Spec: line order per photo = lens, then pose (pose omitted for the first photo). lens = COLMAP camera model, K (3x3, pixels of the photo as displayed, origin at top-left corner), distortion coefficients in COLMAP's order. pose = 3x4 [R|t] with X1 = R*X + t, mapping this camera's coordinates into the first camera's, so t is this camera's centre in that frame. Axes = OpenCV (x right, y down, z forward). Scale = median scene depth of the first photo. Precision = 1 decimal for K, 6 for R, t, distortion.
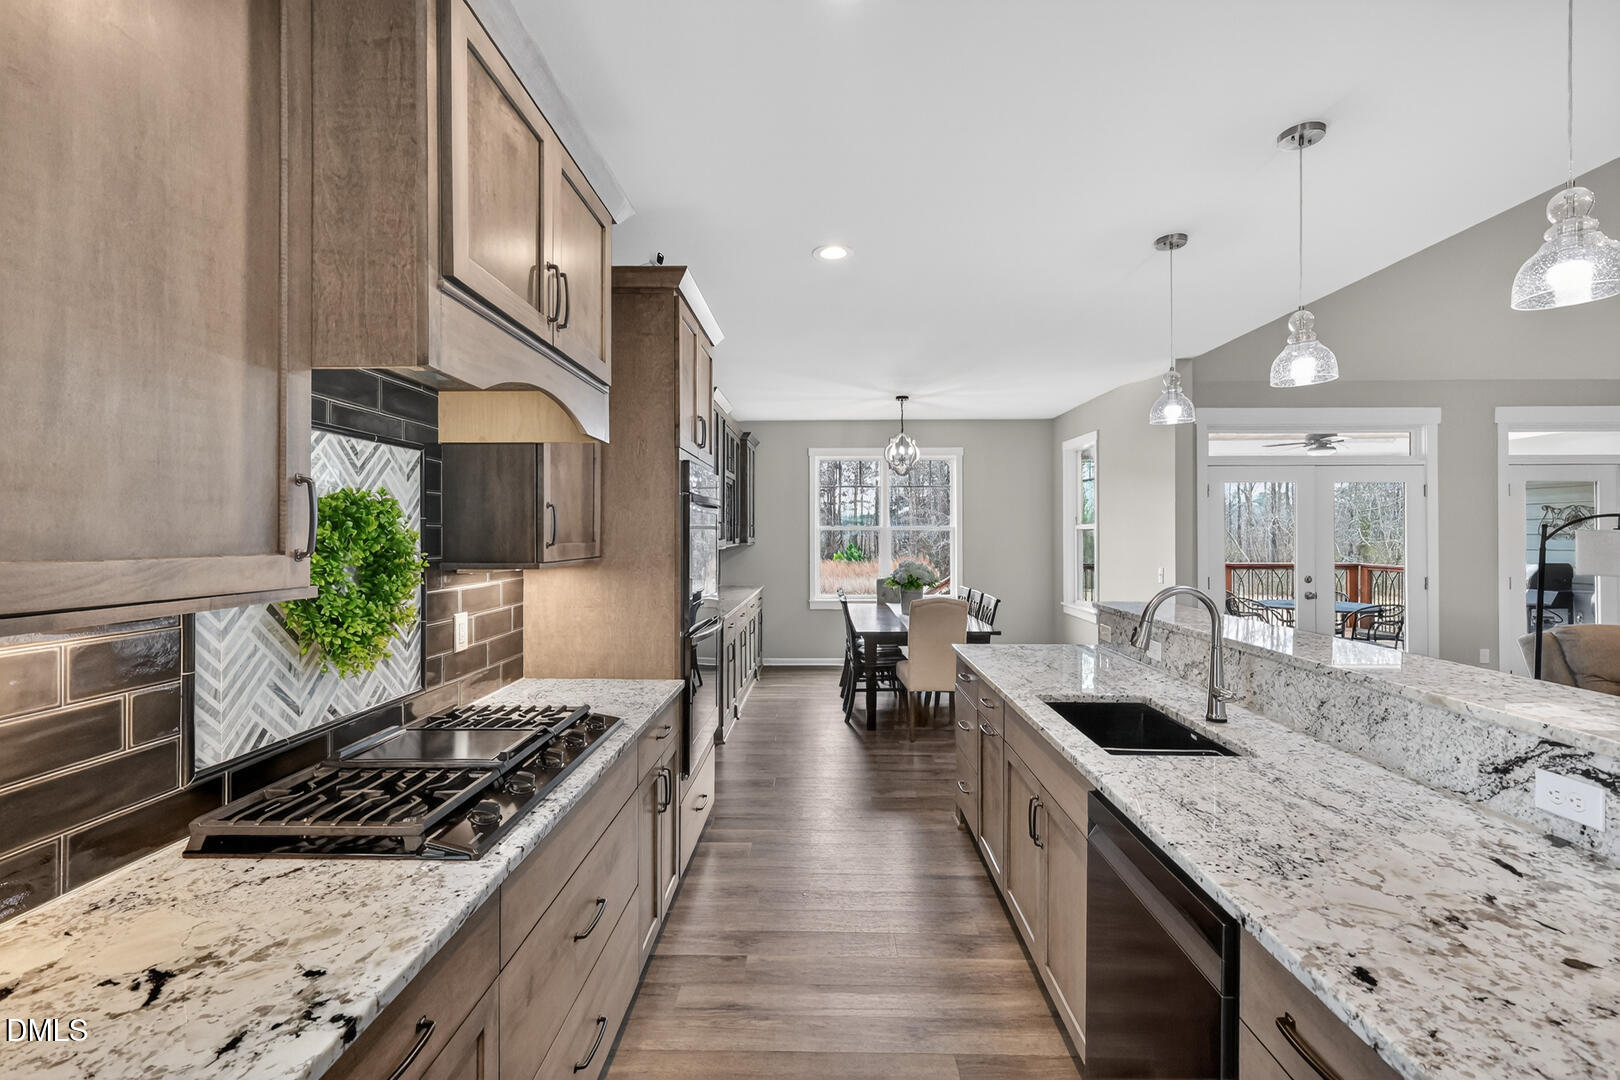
lens RADIAL K [[703.4, 0, 811.7], [0, 703.4, 538.1], [0, 0, 1]] dist [0.007630, 0.001064]
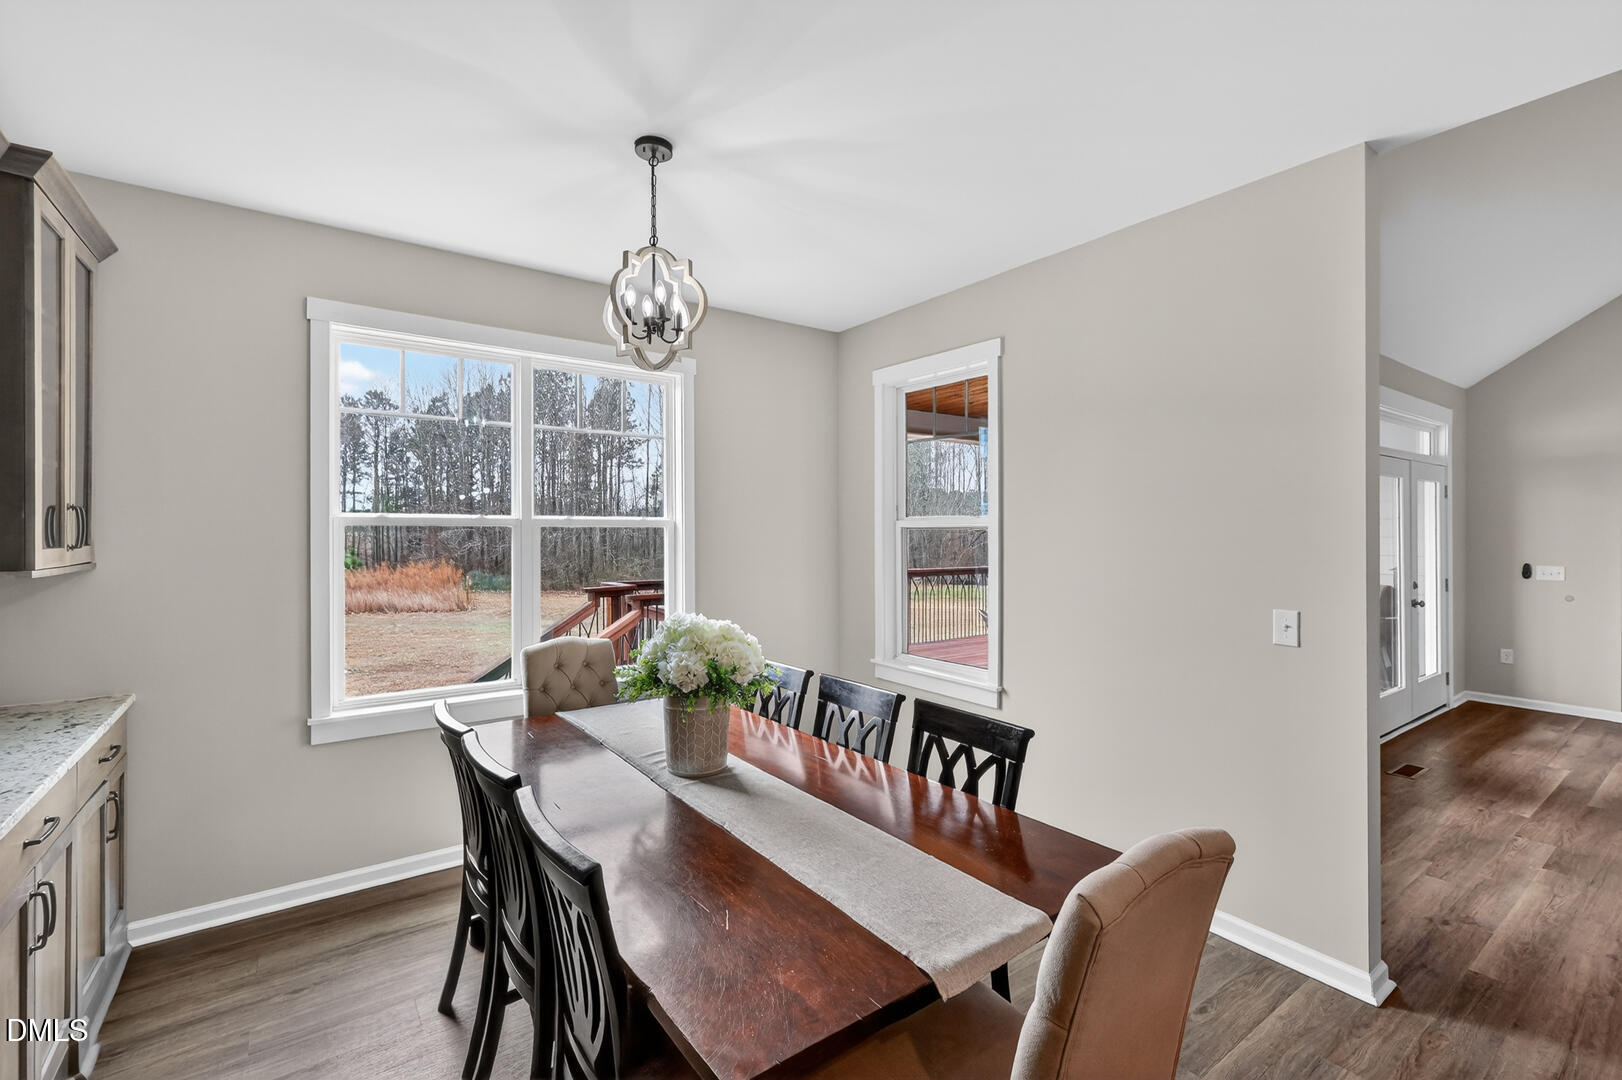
lens RADIAL K [[673.6, 0, 816.9], [0, 673.6, 538.5], [0, 0, 1]] dist [0.006198, 0.000111]
pose [[0.805250, -0.001350, 0.592934, -0.005154], [0.000761, 0.999999, 0.001243, -0.004174], [-0.592935, -0.000550, 0.805250, 0.597062]]
